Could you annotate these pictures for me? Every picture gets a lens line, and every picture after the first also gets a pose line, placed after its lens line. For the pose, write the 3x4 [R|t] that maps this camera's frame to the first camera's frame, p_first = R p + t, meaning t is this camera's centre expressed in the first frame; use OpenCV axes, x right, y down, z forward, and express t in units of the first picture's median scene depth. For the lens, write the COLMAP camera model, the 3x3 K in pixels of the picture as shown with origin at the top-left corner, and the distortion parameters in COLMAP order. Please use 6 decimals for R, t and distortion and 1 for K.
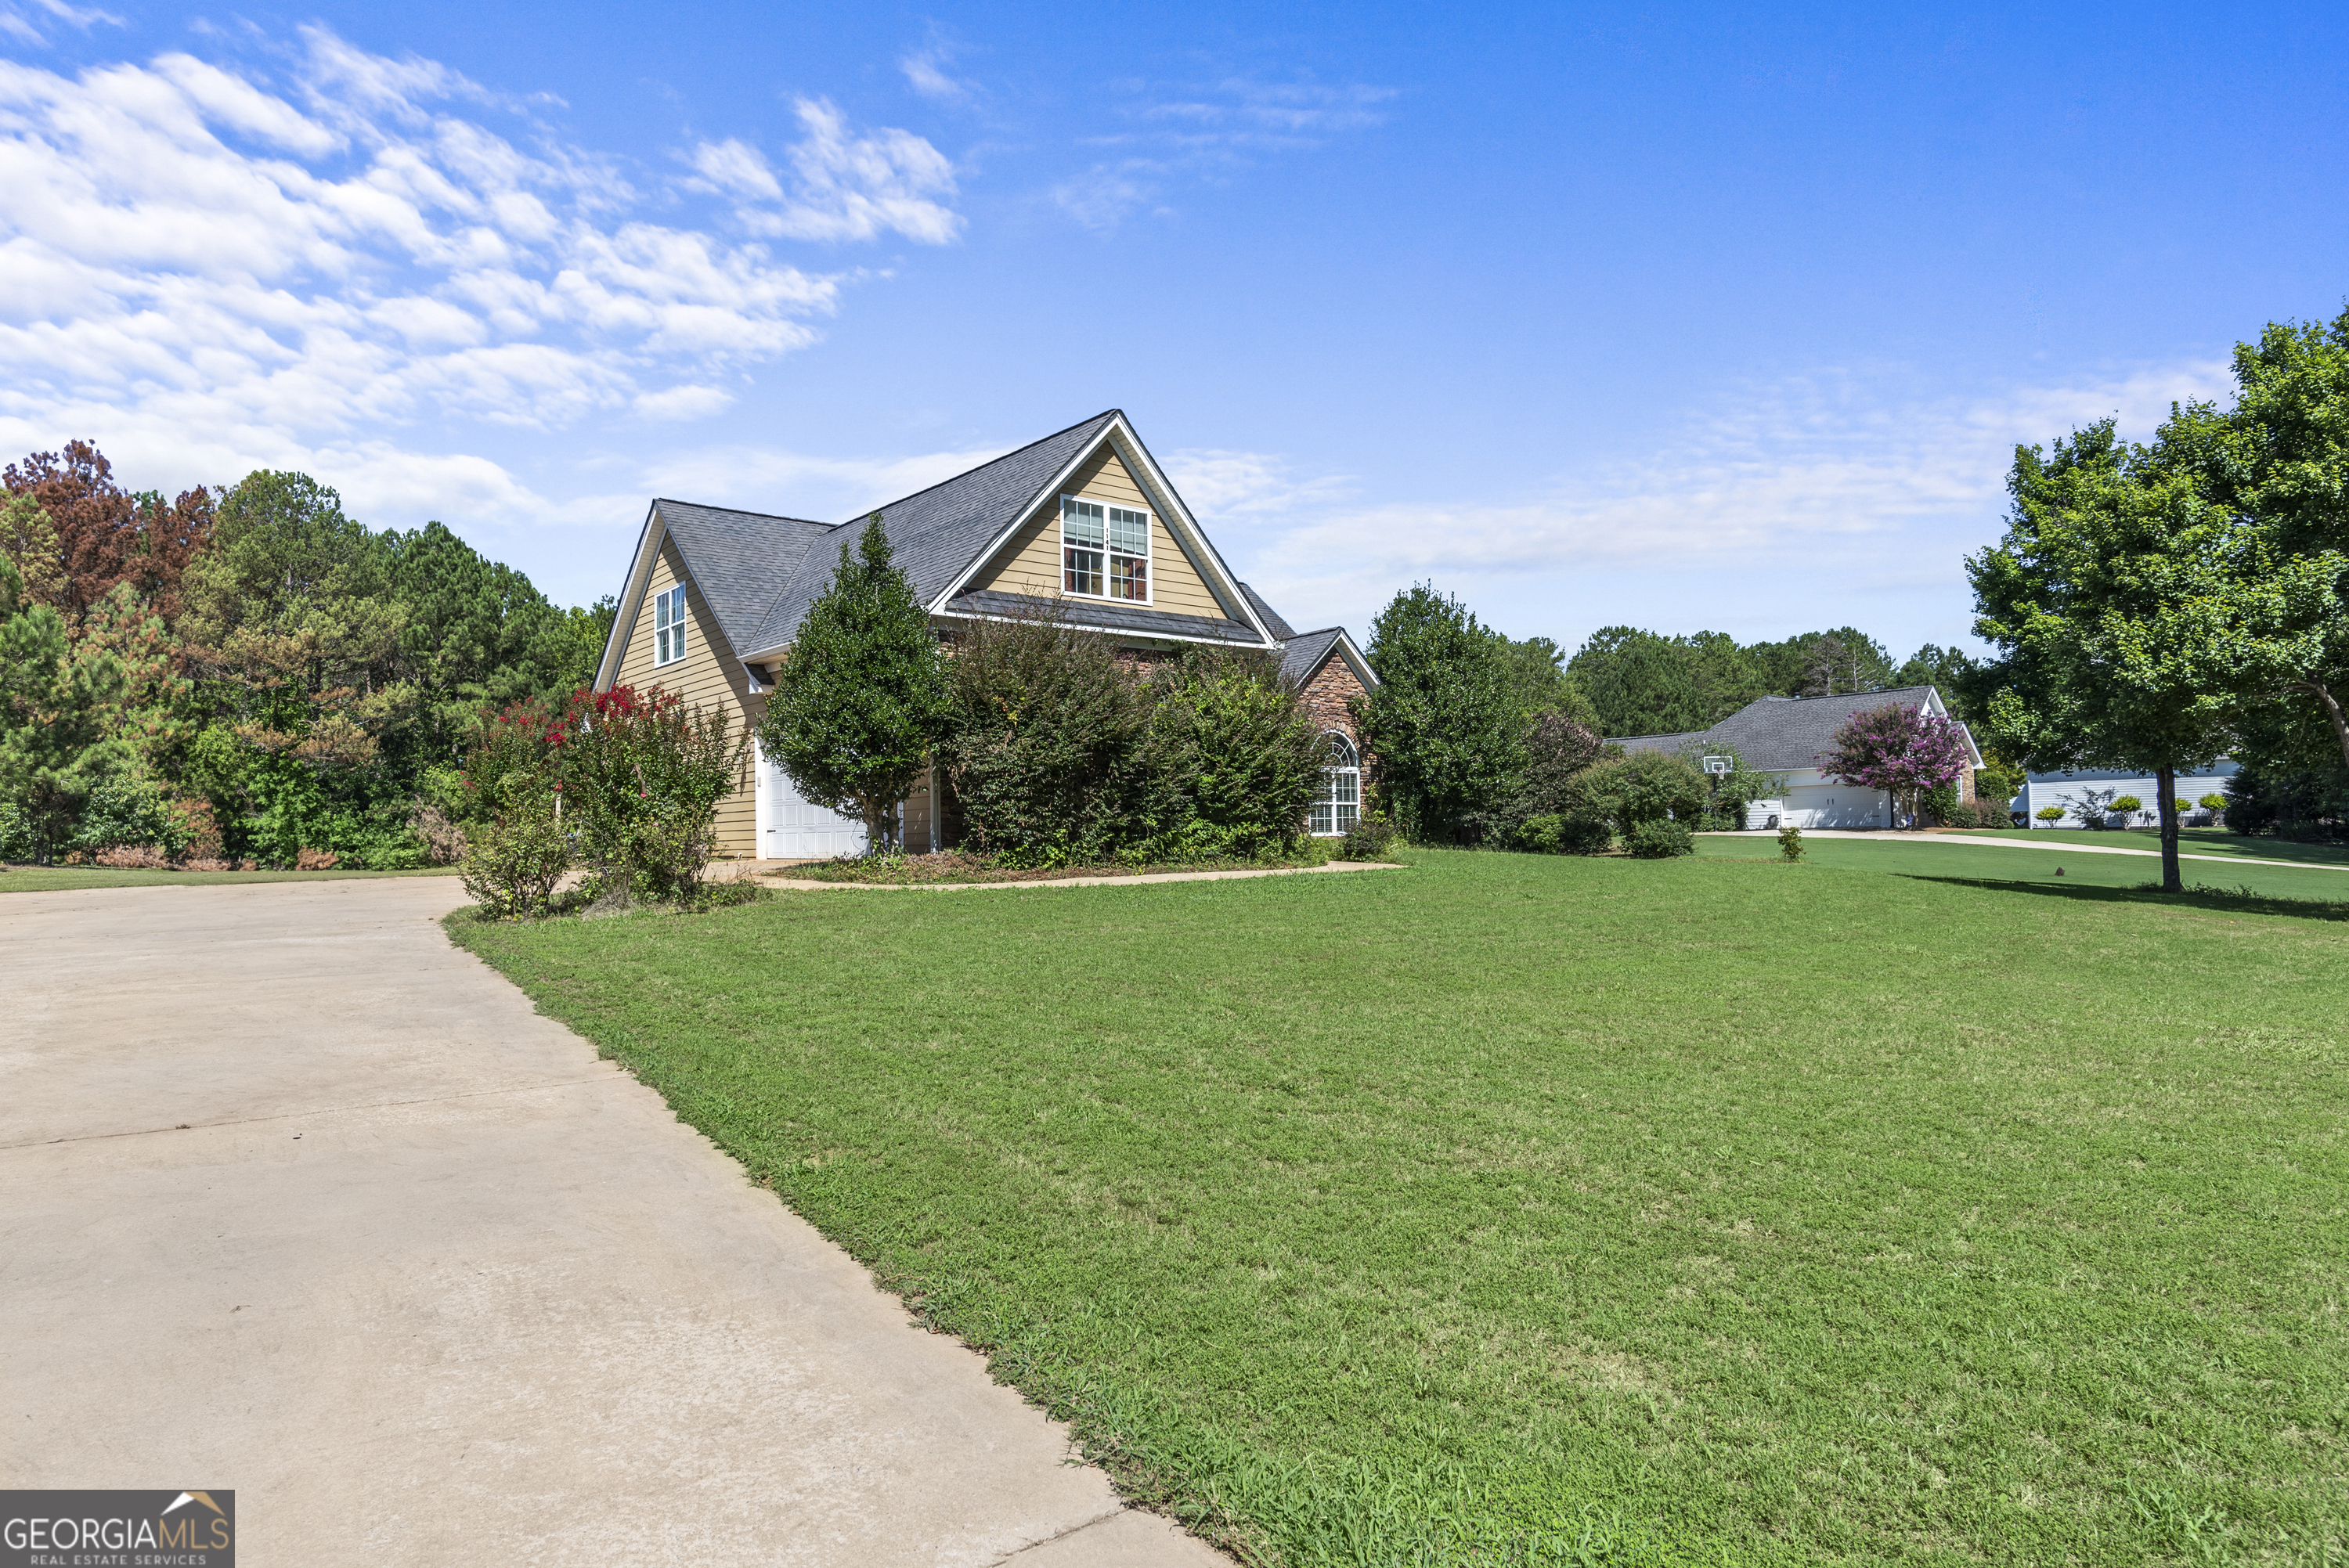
lens RADIAL K [[1335.3, 0, 1144.3], [0, 1335.3, 800.9], [0, 0, 1]] dist [-0.011331, 0.001393]
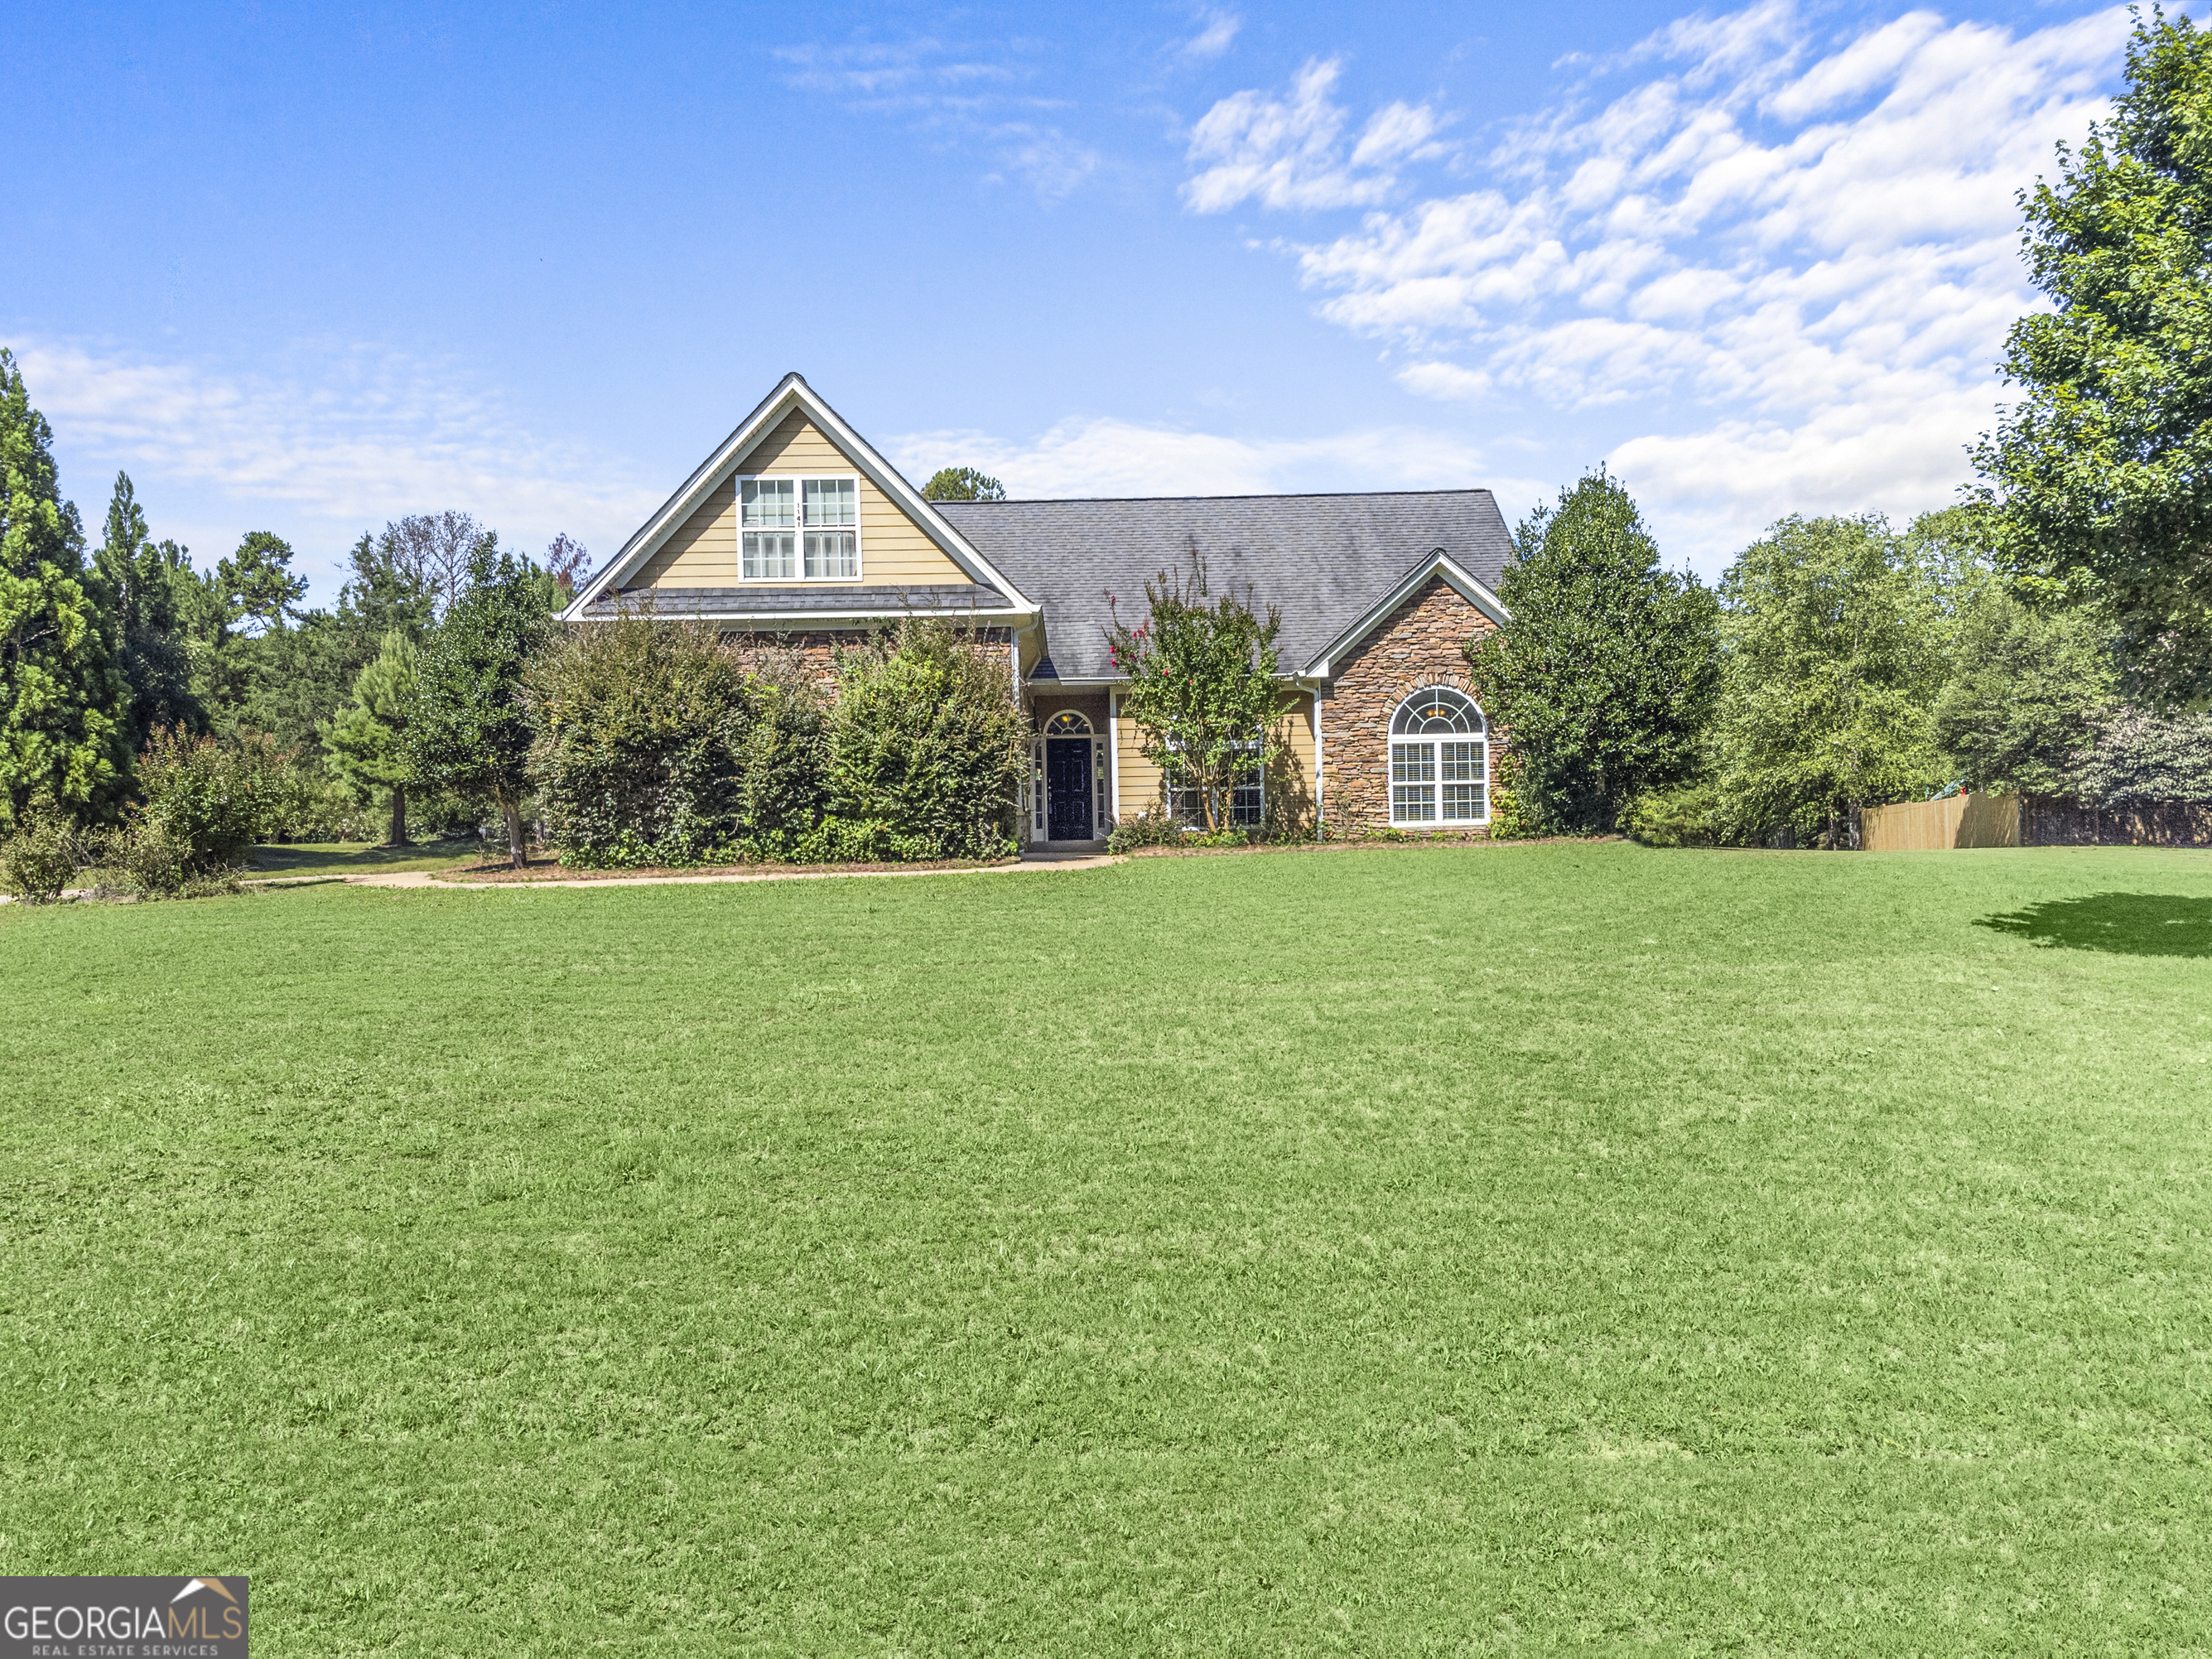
lens RADIAL K [[1568.5, 0, 1090.8], [0, 1568.5, 821.8], [0, 0, 1]] dist [-0.008437, -0.006576]
pose [[0.782176, -0.006284, -0.623026, 0.817039], [0.025737, 0.999422, 0.022231, -0.001658], [0.622526, -0.033424, 0.781885, 0.268522]]
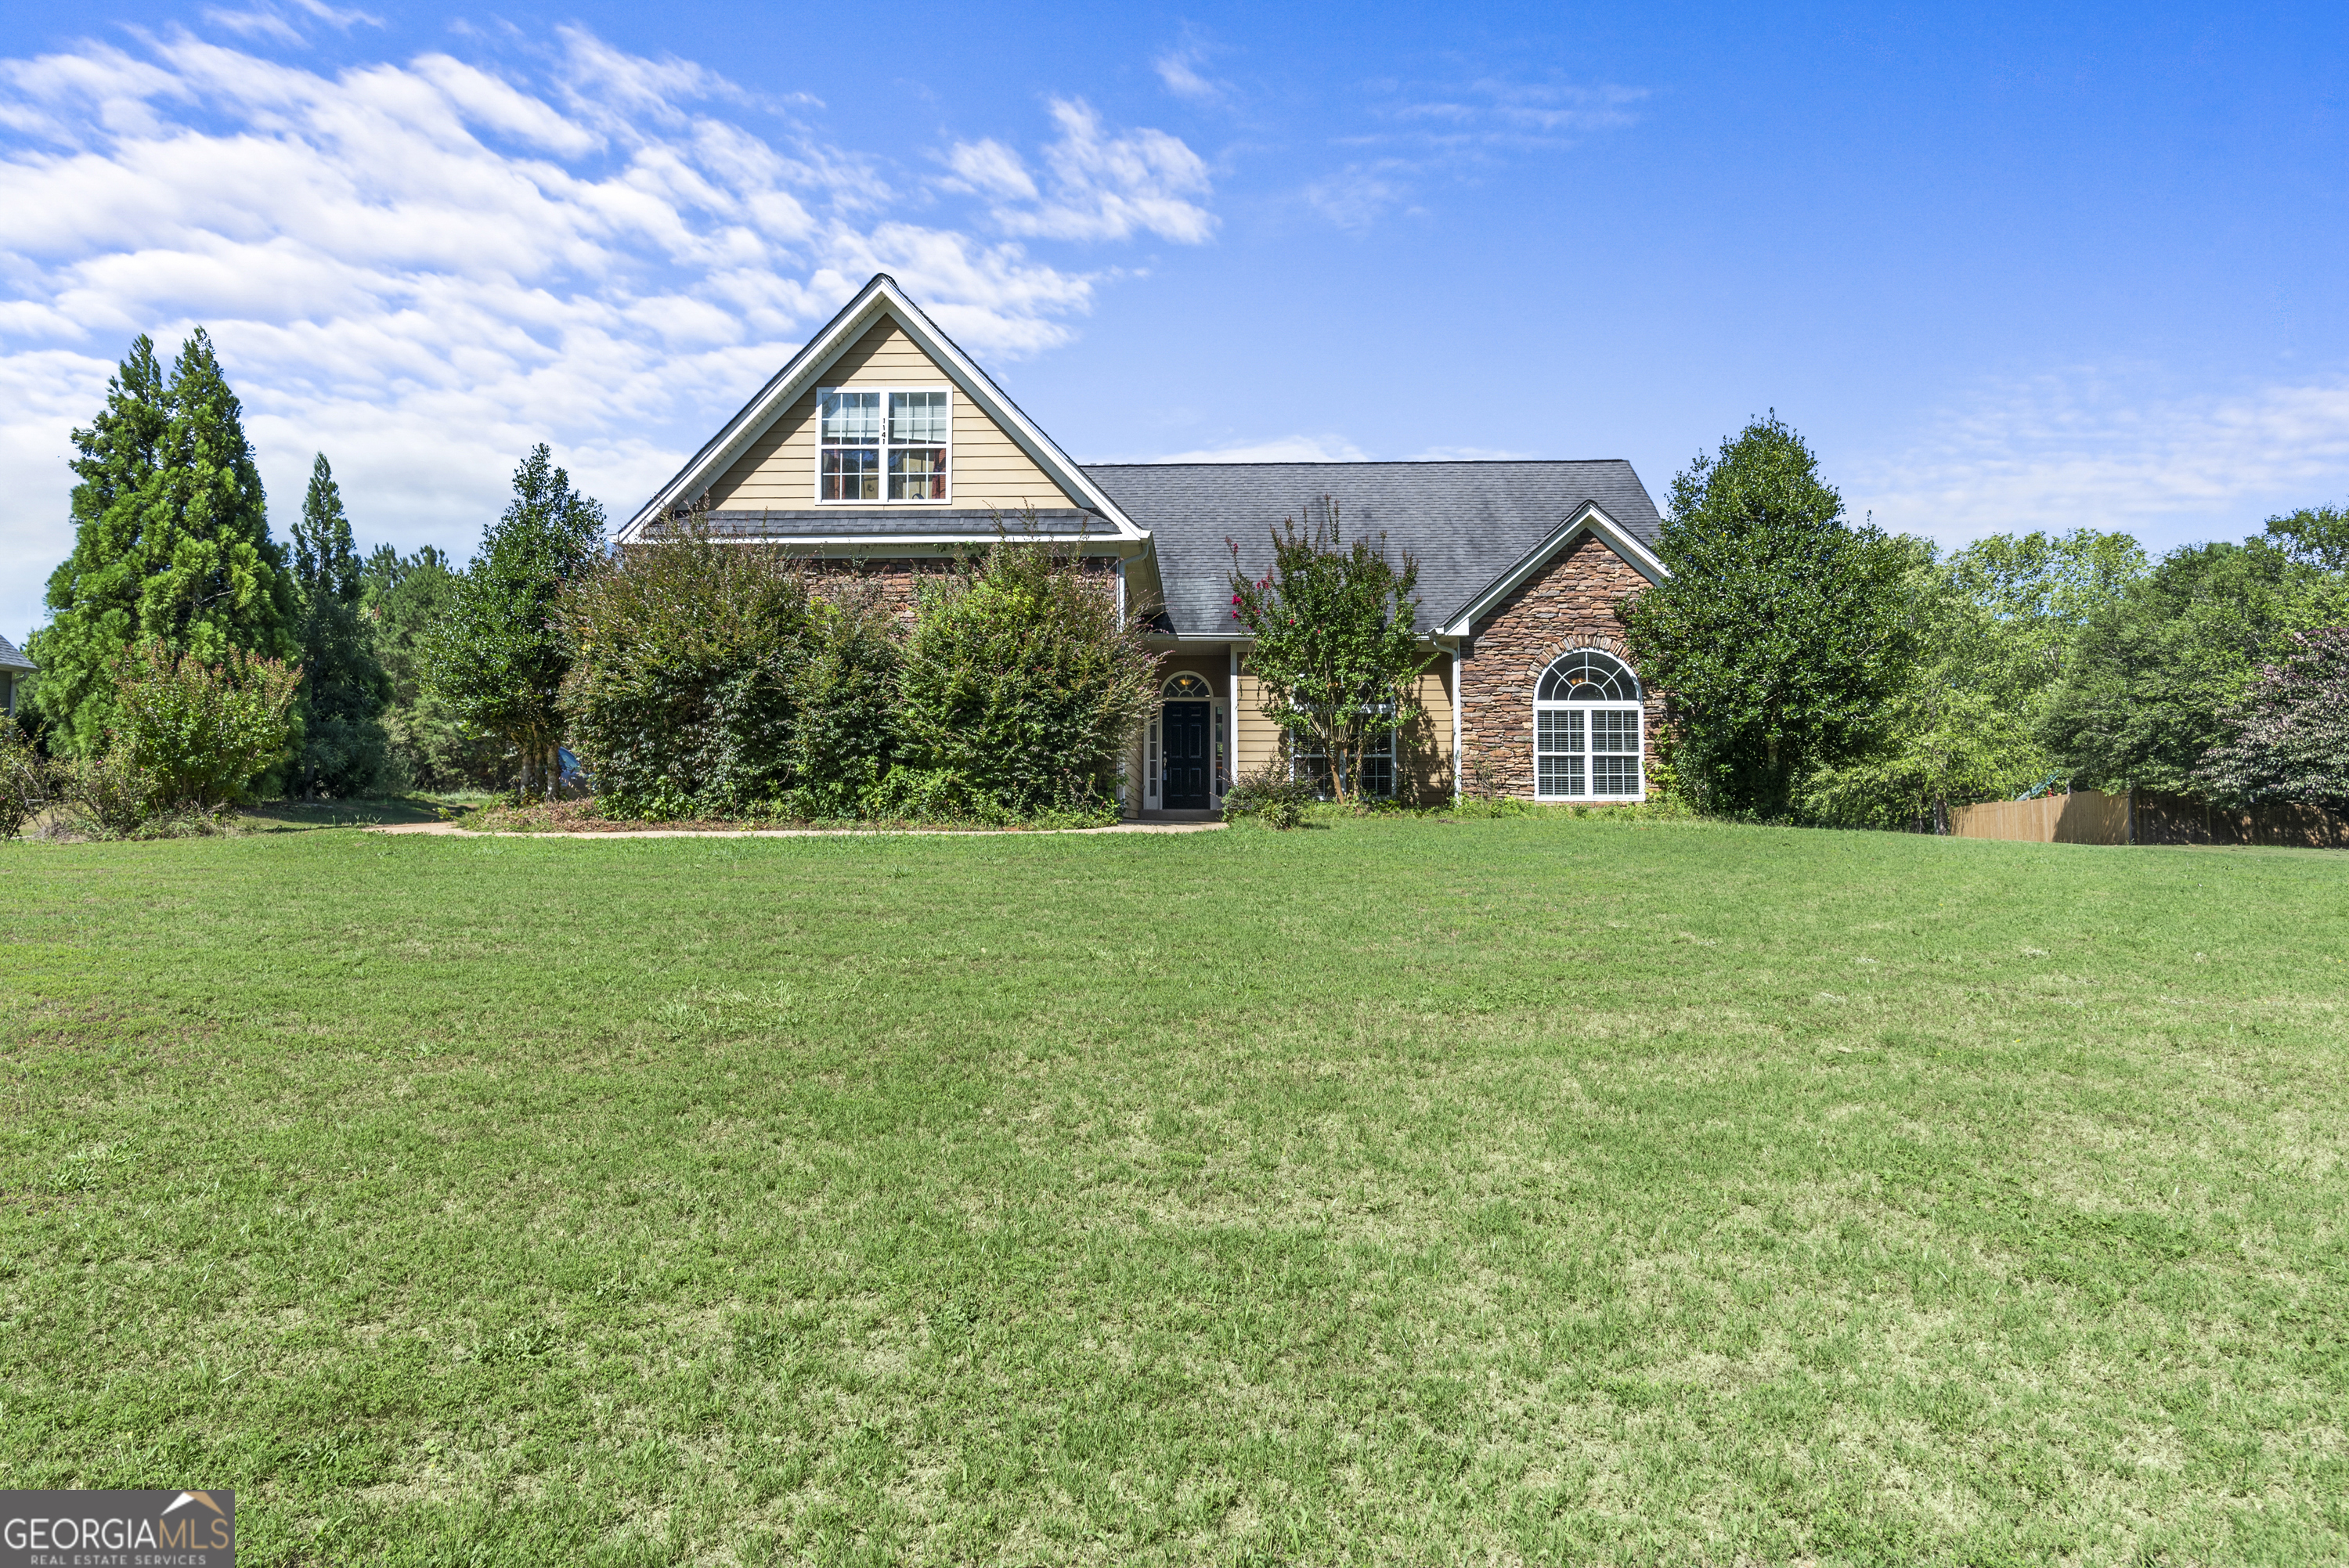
lens RADIAL K [[1335.3, 0, 1154.5], [0, 1335.3, 725.9], [0, 0, 1]] dist [-0.011331, 0.001393]
pose [[0.751364, -0.028850, -0.659257, 0.647352], [0.002880, 0.999178, -0.040442, 0.021947], [0.659882, 0.028488, 0.750829, 0.496565]]
